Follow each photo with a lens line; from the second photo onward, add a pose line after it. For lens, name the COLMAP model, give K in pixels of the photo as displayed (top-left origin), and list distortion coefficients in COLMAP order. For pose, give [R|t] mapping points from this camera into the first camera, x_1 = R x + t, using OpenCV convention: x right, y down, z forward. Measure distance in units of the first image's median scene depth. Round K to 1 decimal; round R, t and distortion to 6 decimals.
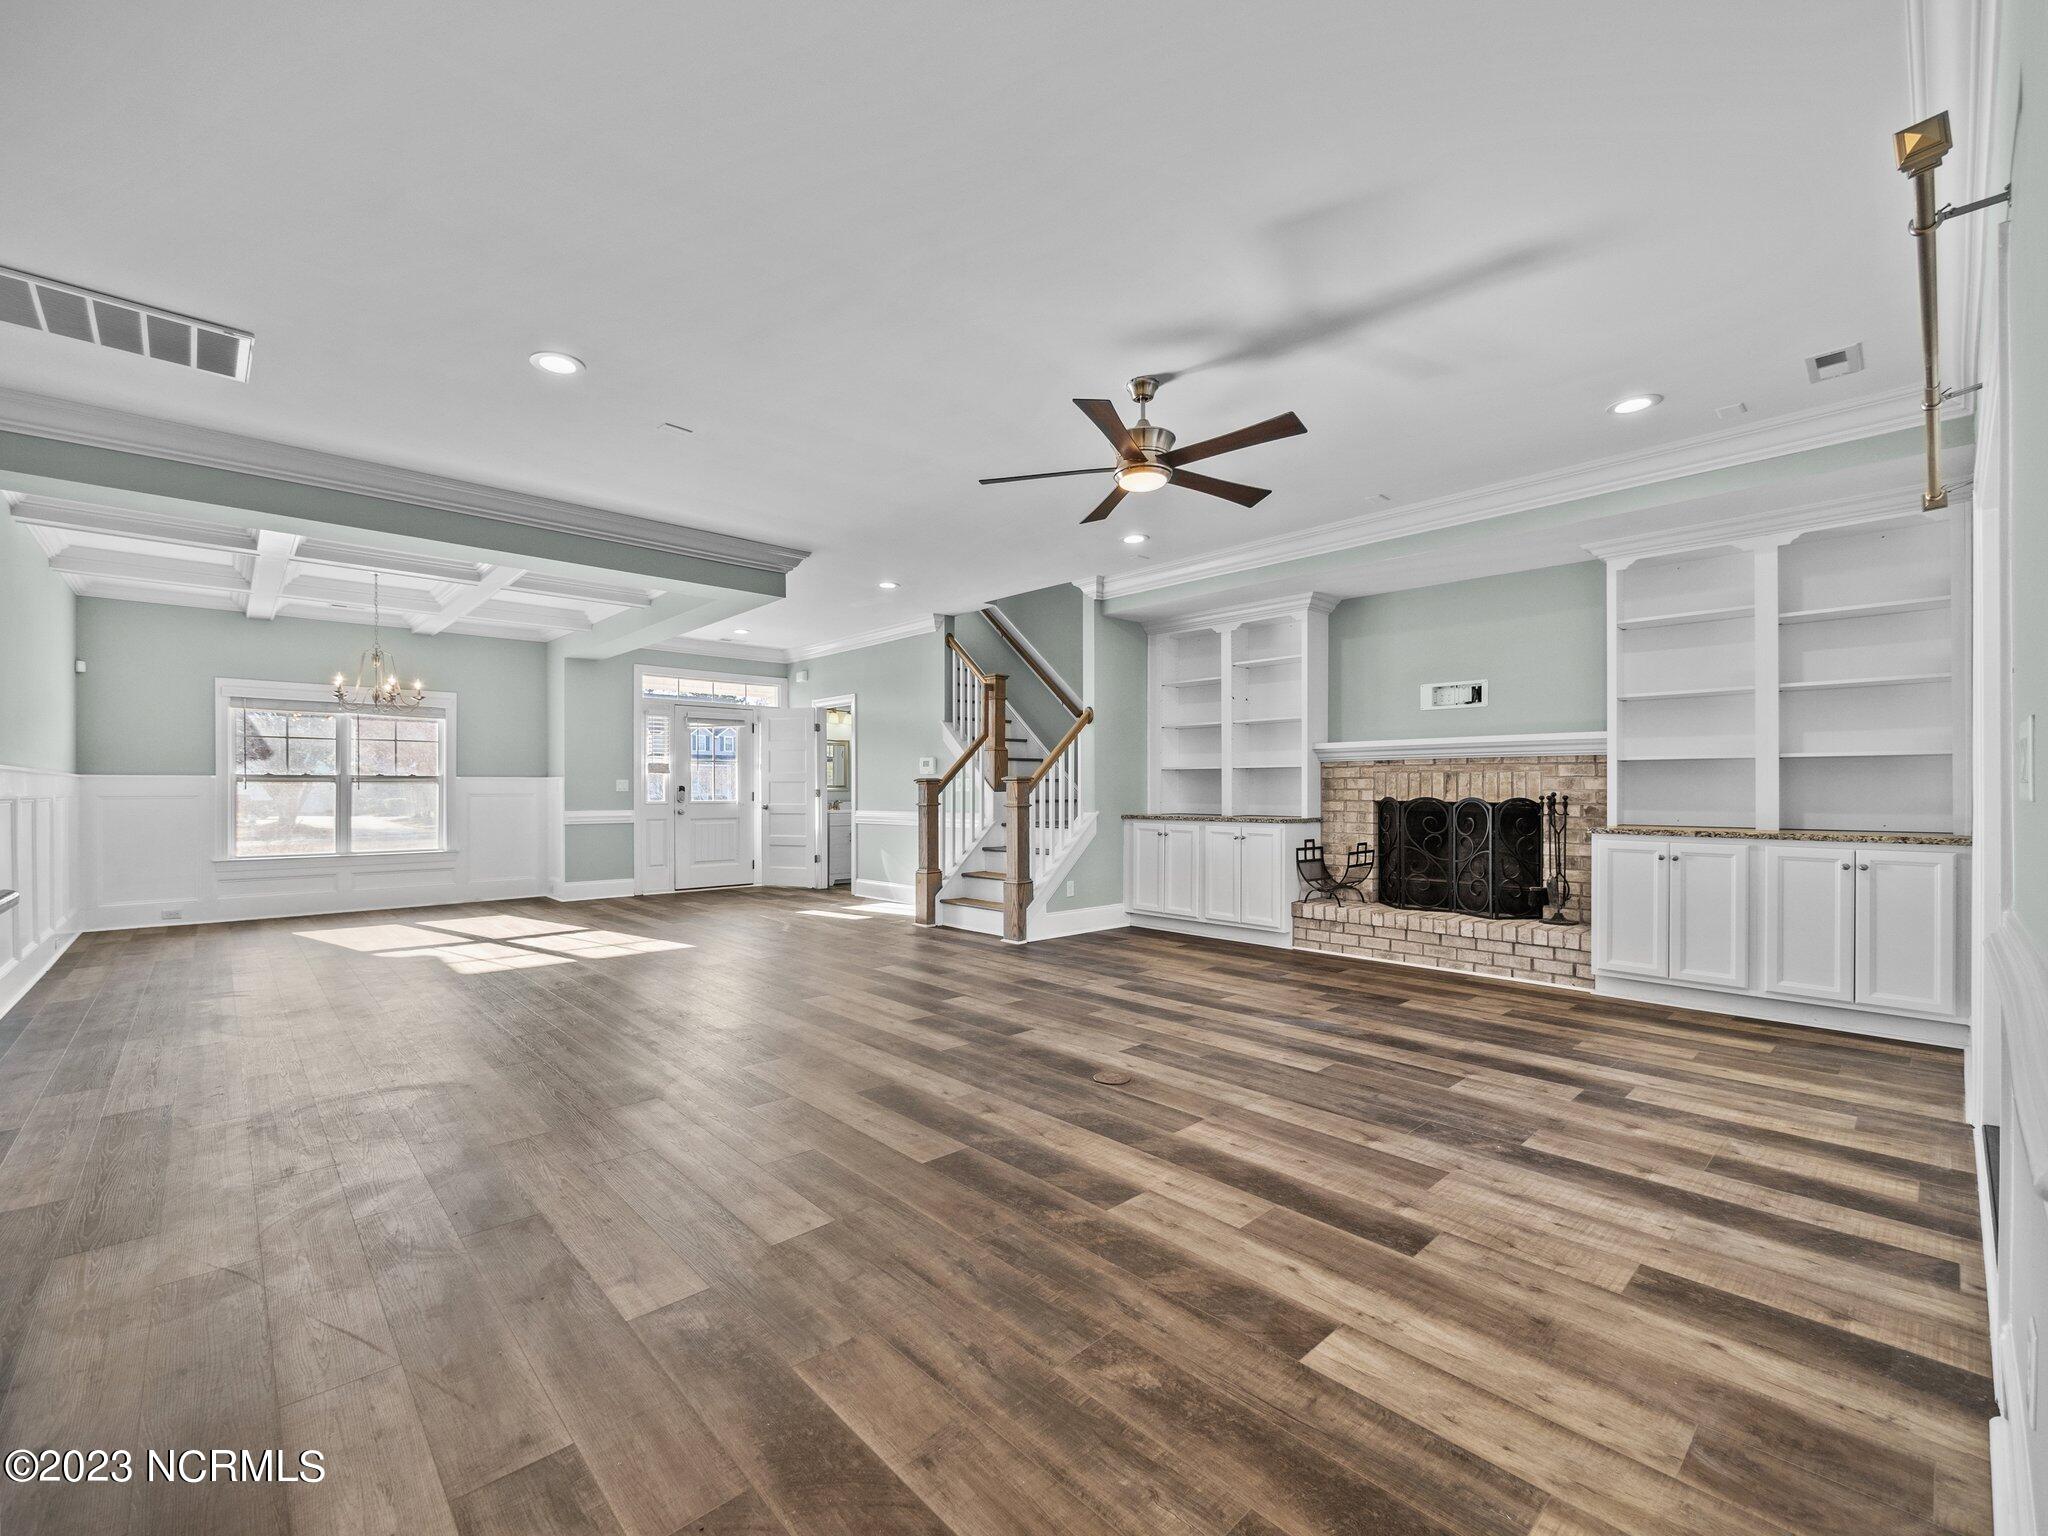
lens RADIAL K [[865.6, 0, 1027.9], [0, 865.6, 775.0], [0, 0, 1]] dist [-0.000313, 0.000222]
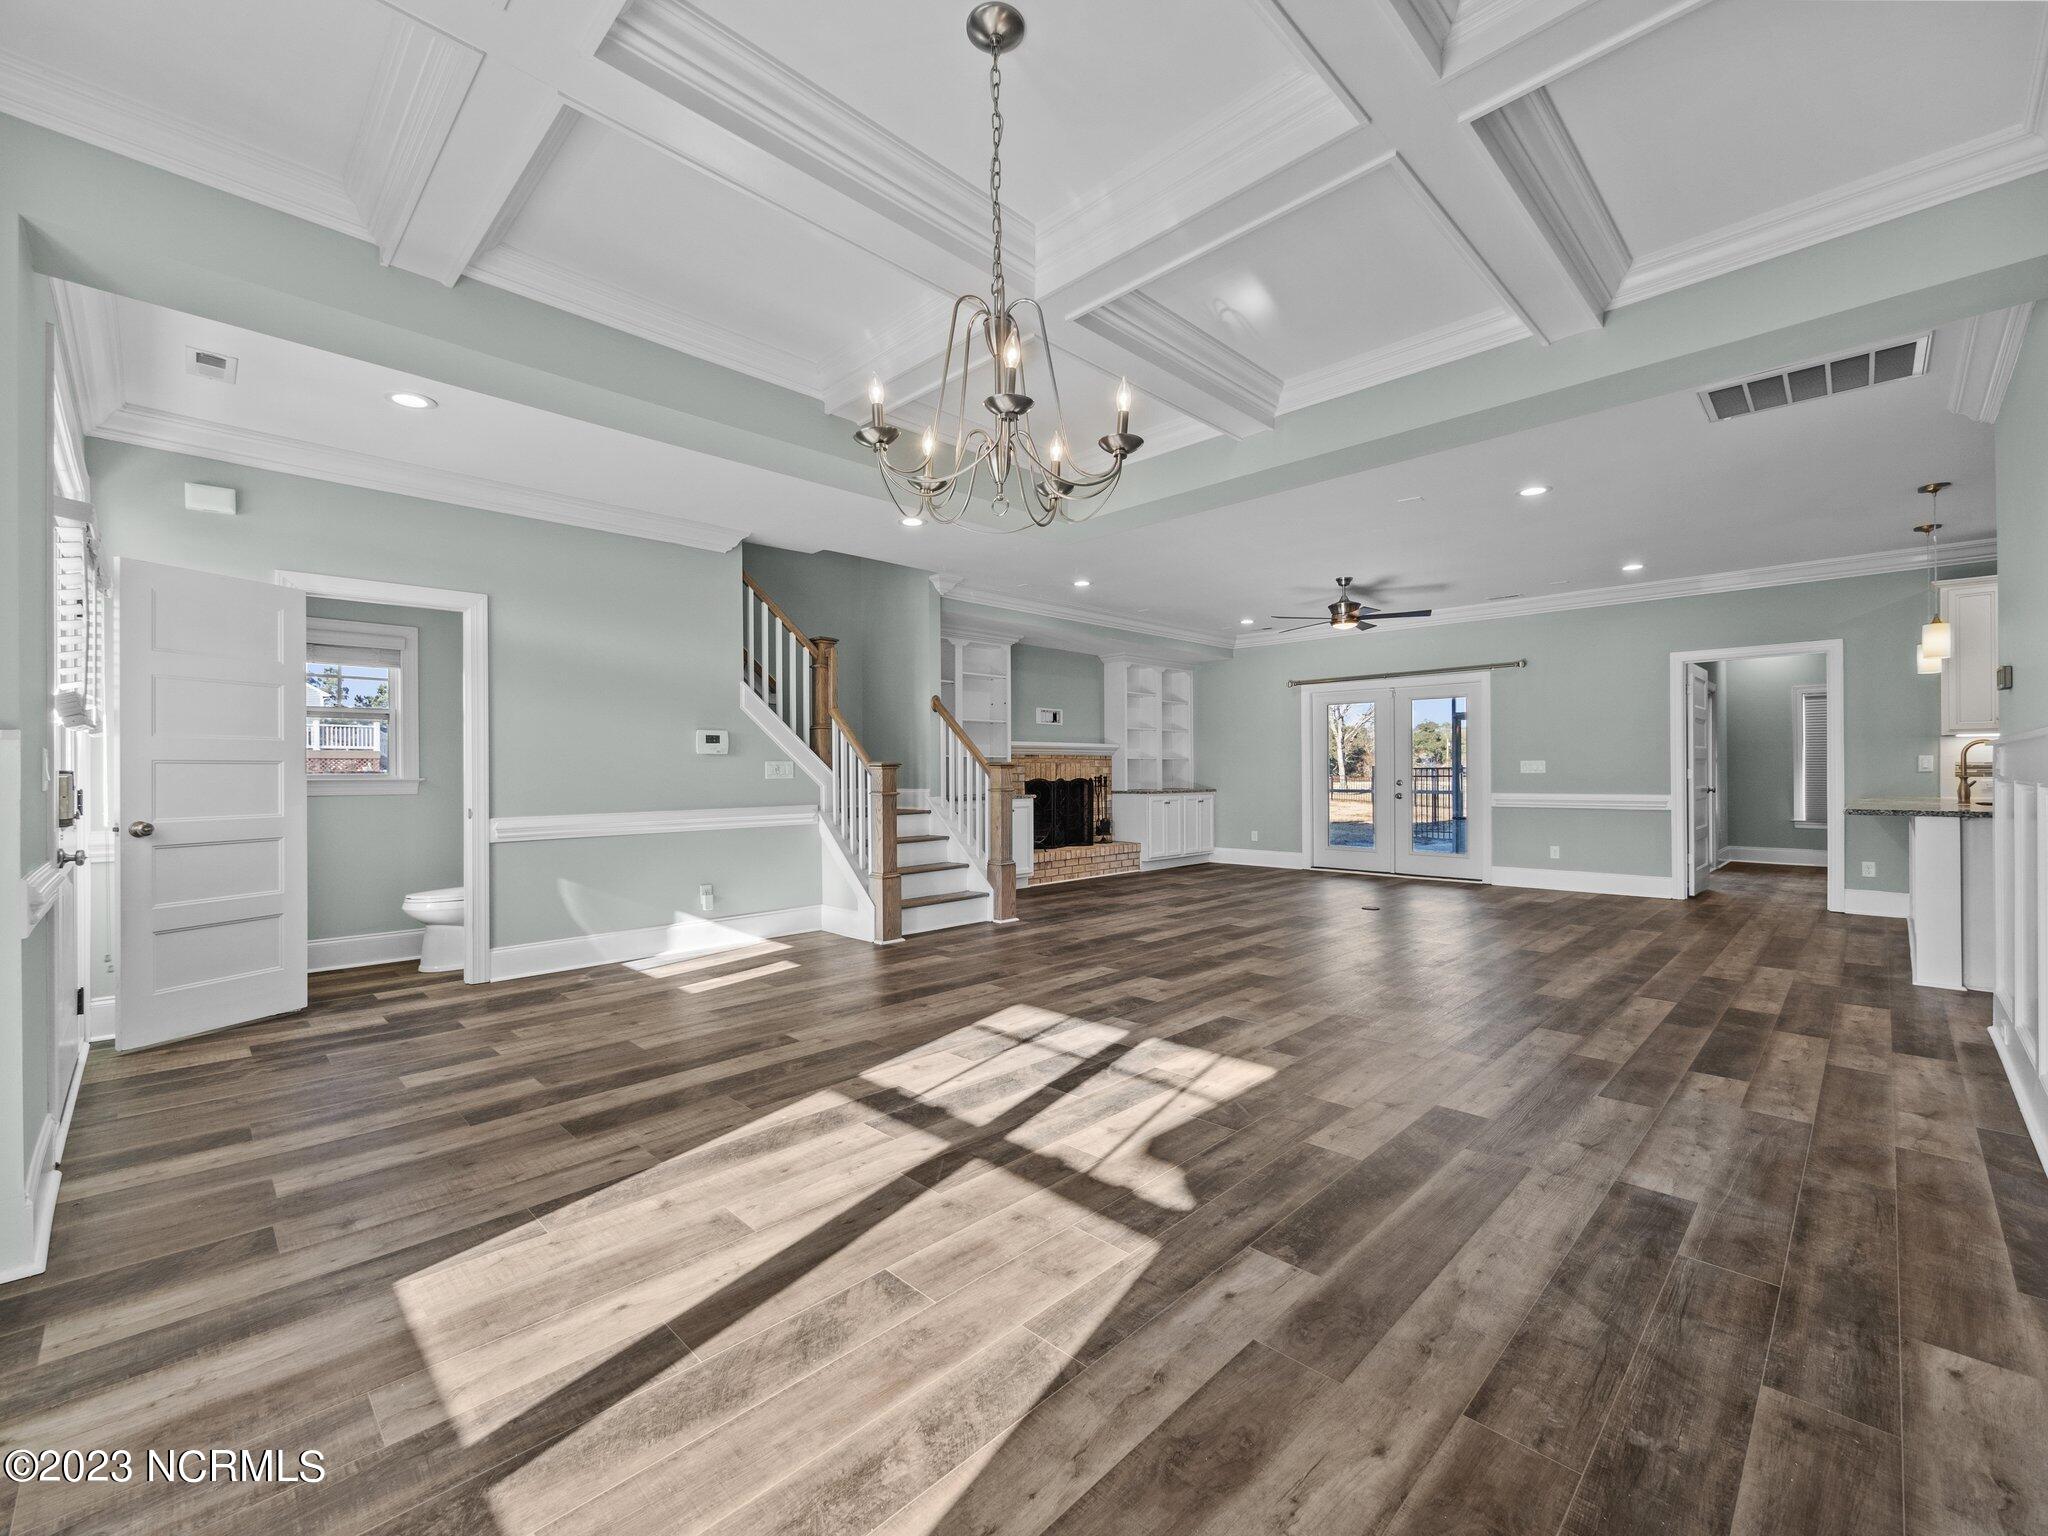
lens RADIAL K [[865.6, 0, 1027.9], [0, 865.6, 775.0], [0, 0, 1]] dist [-0.000313, 0.000222]
pose [[-0.033765, -0.000779, 0.999430, -1.244763], [-0.010818, 0.999941, 0.000414, 0.020567], [-0.999371, -0.010797, -0.033771, 1.187852]]
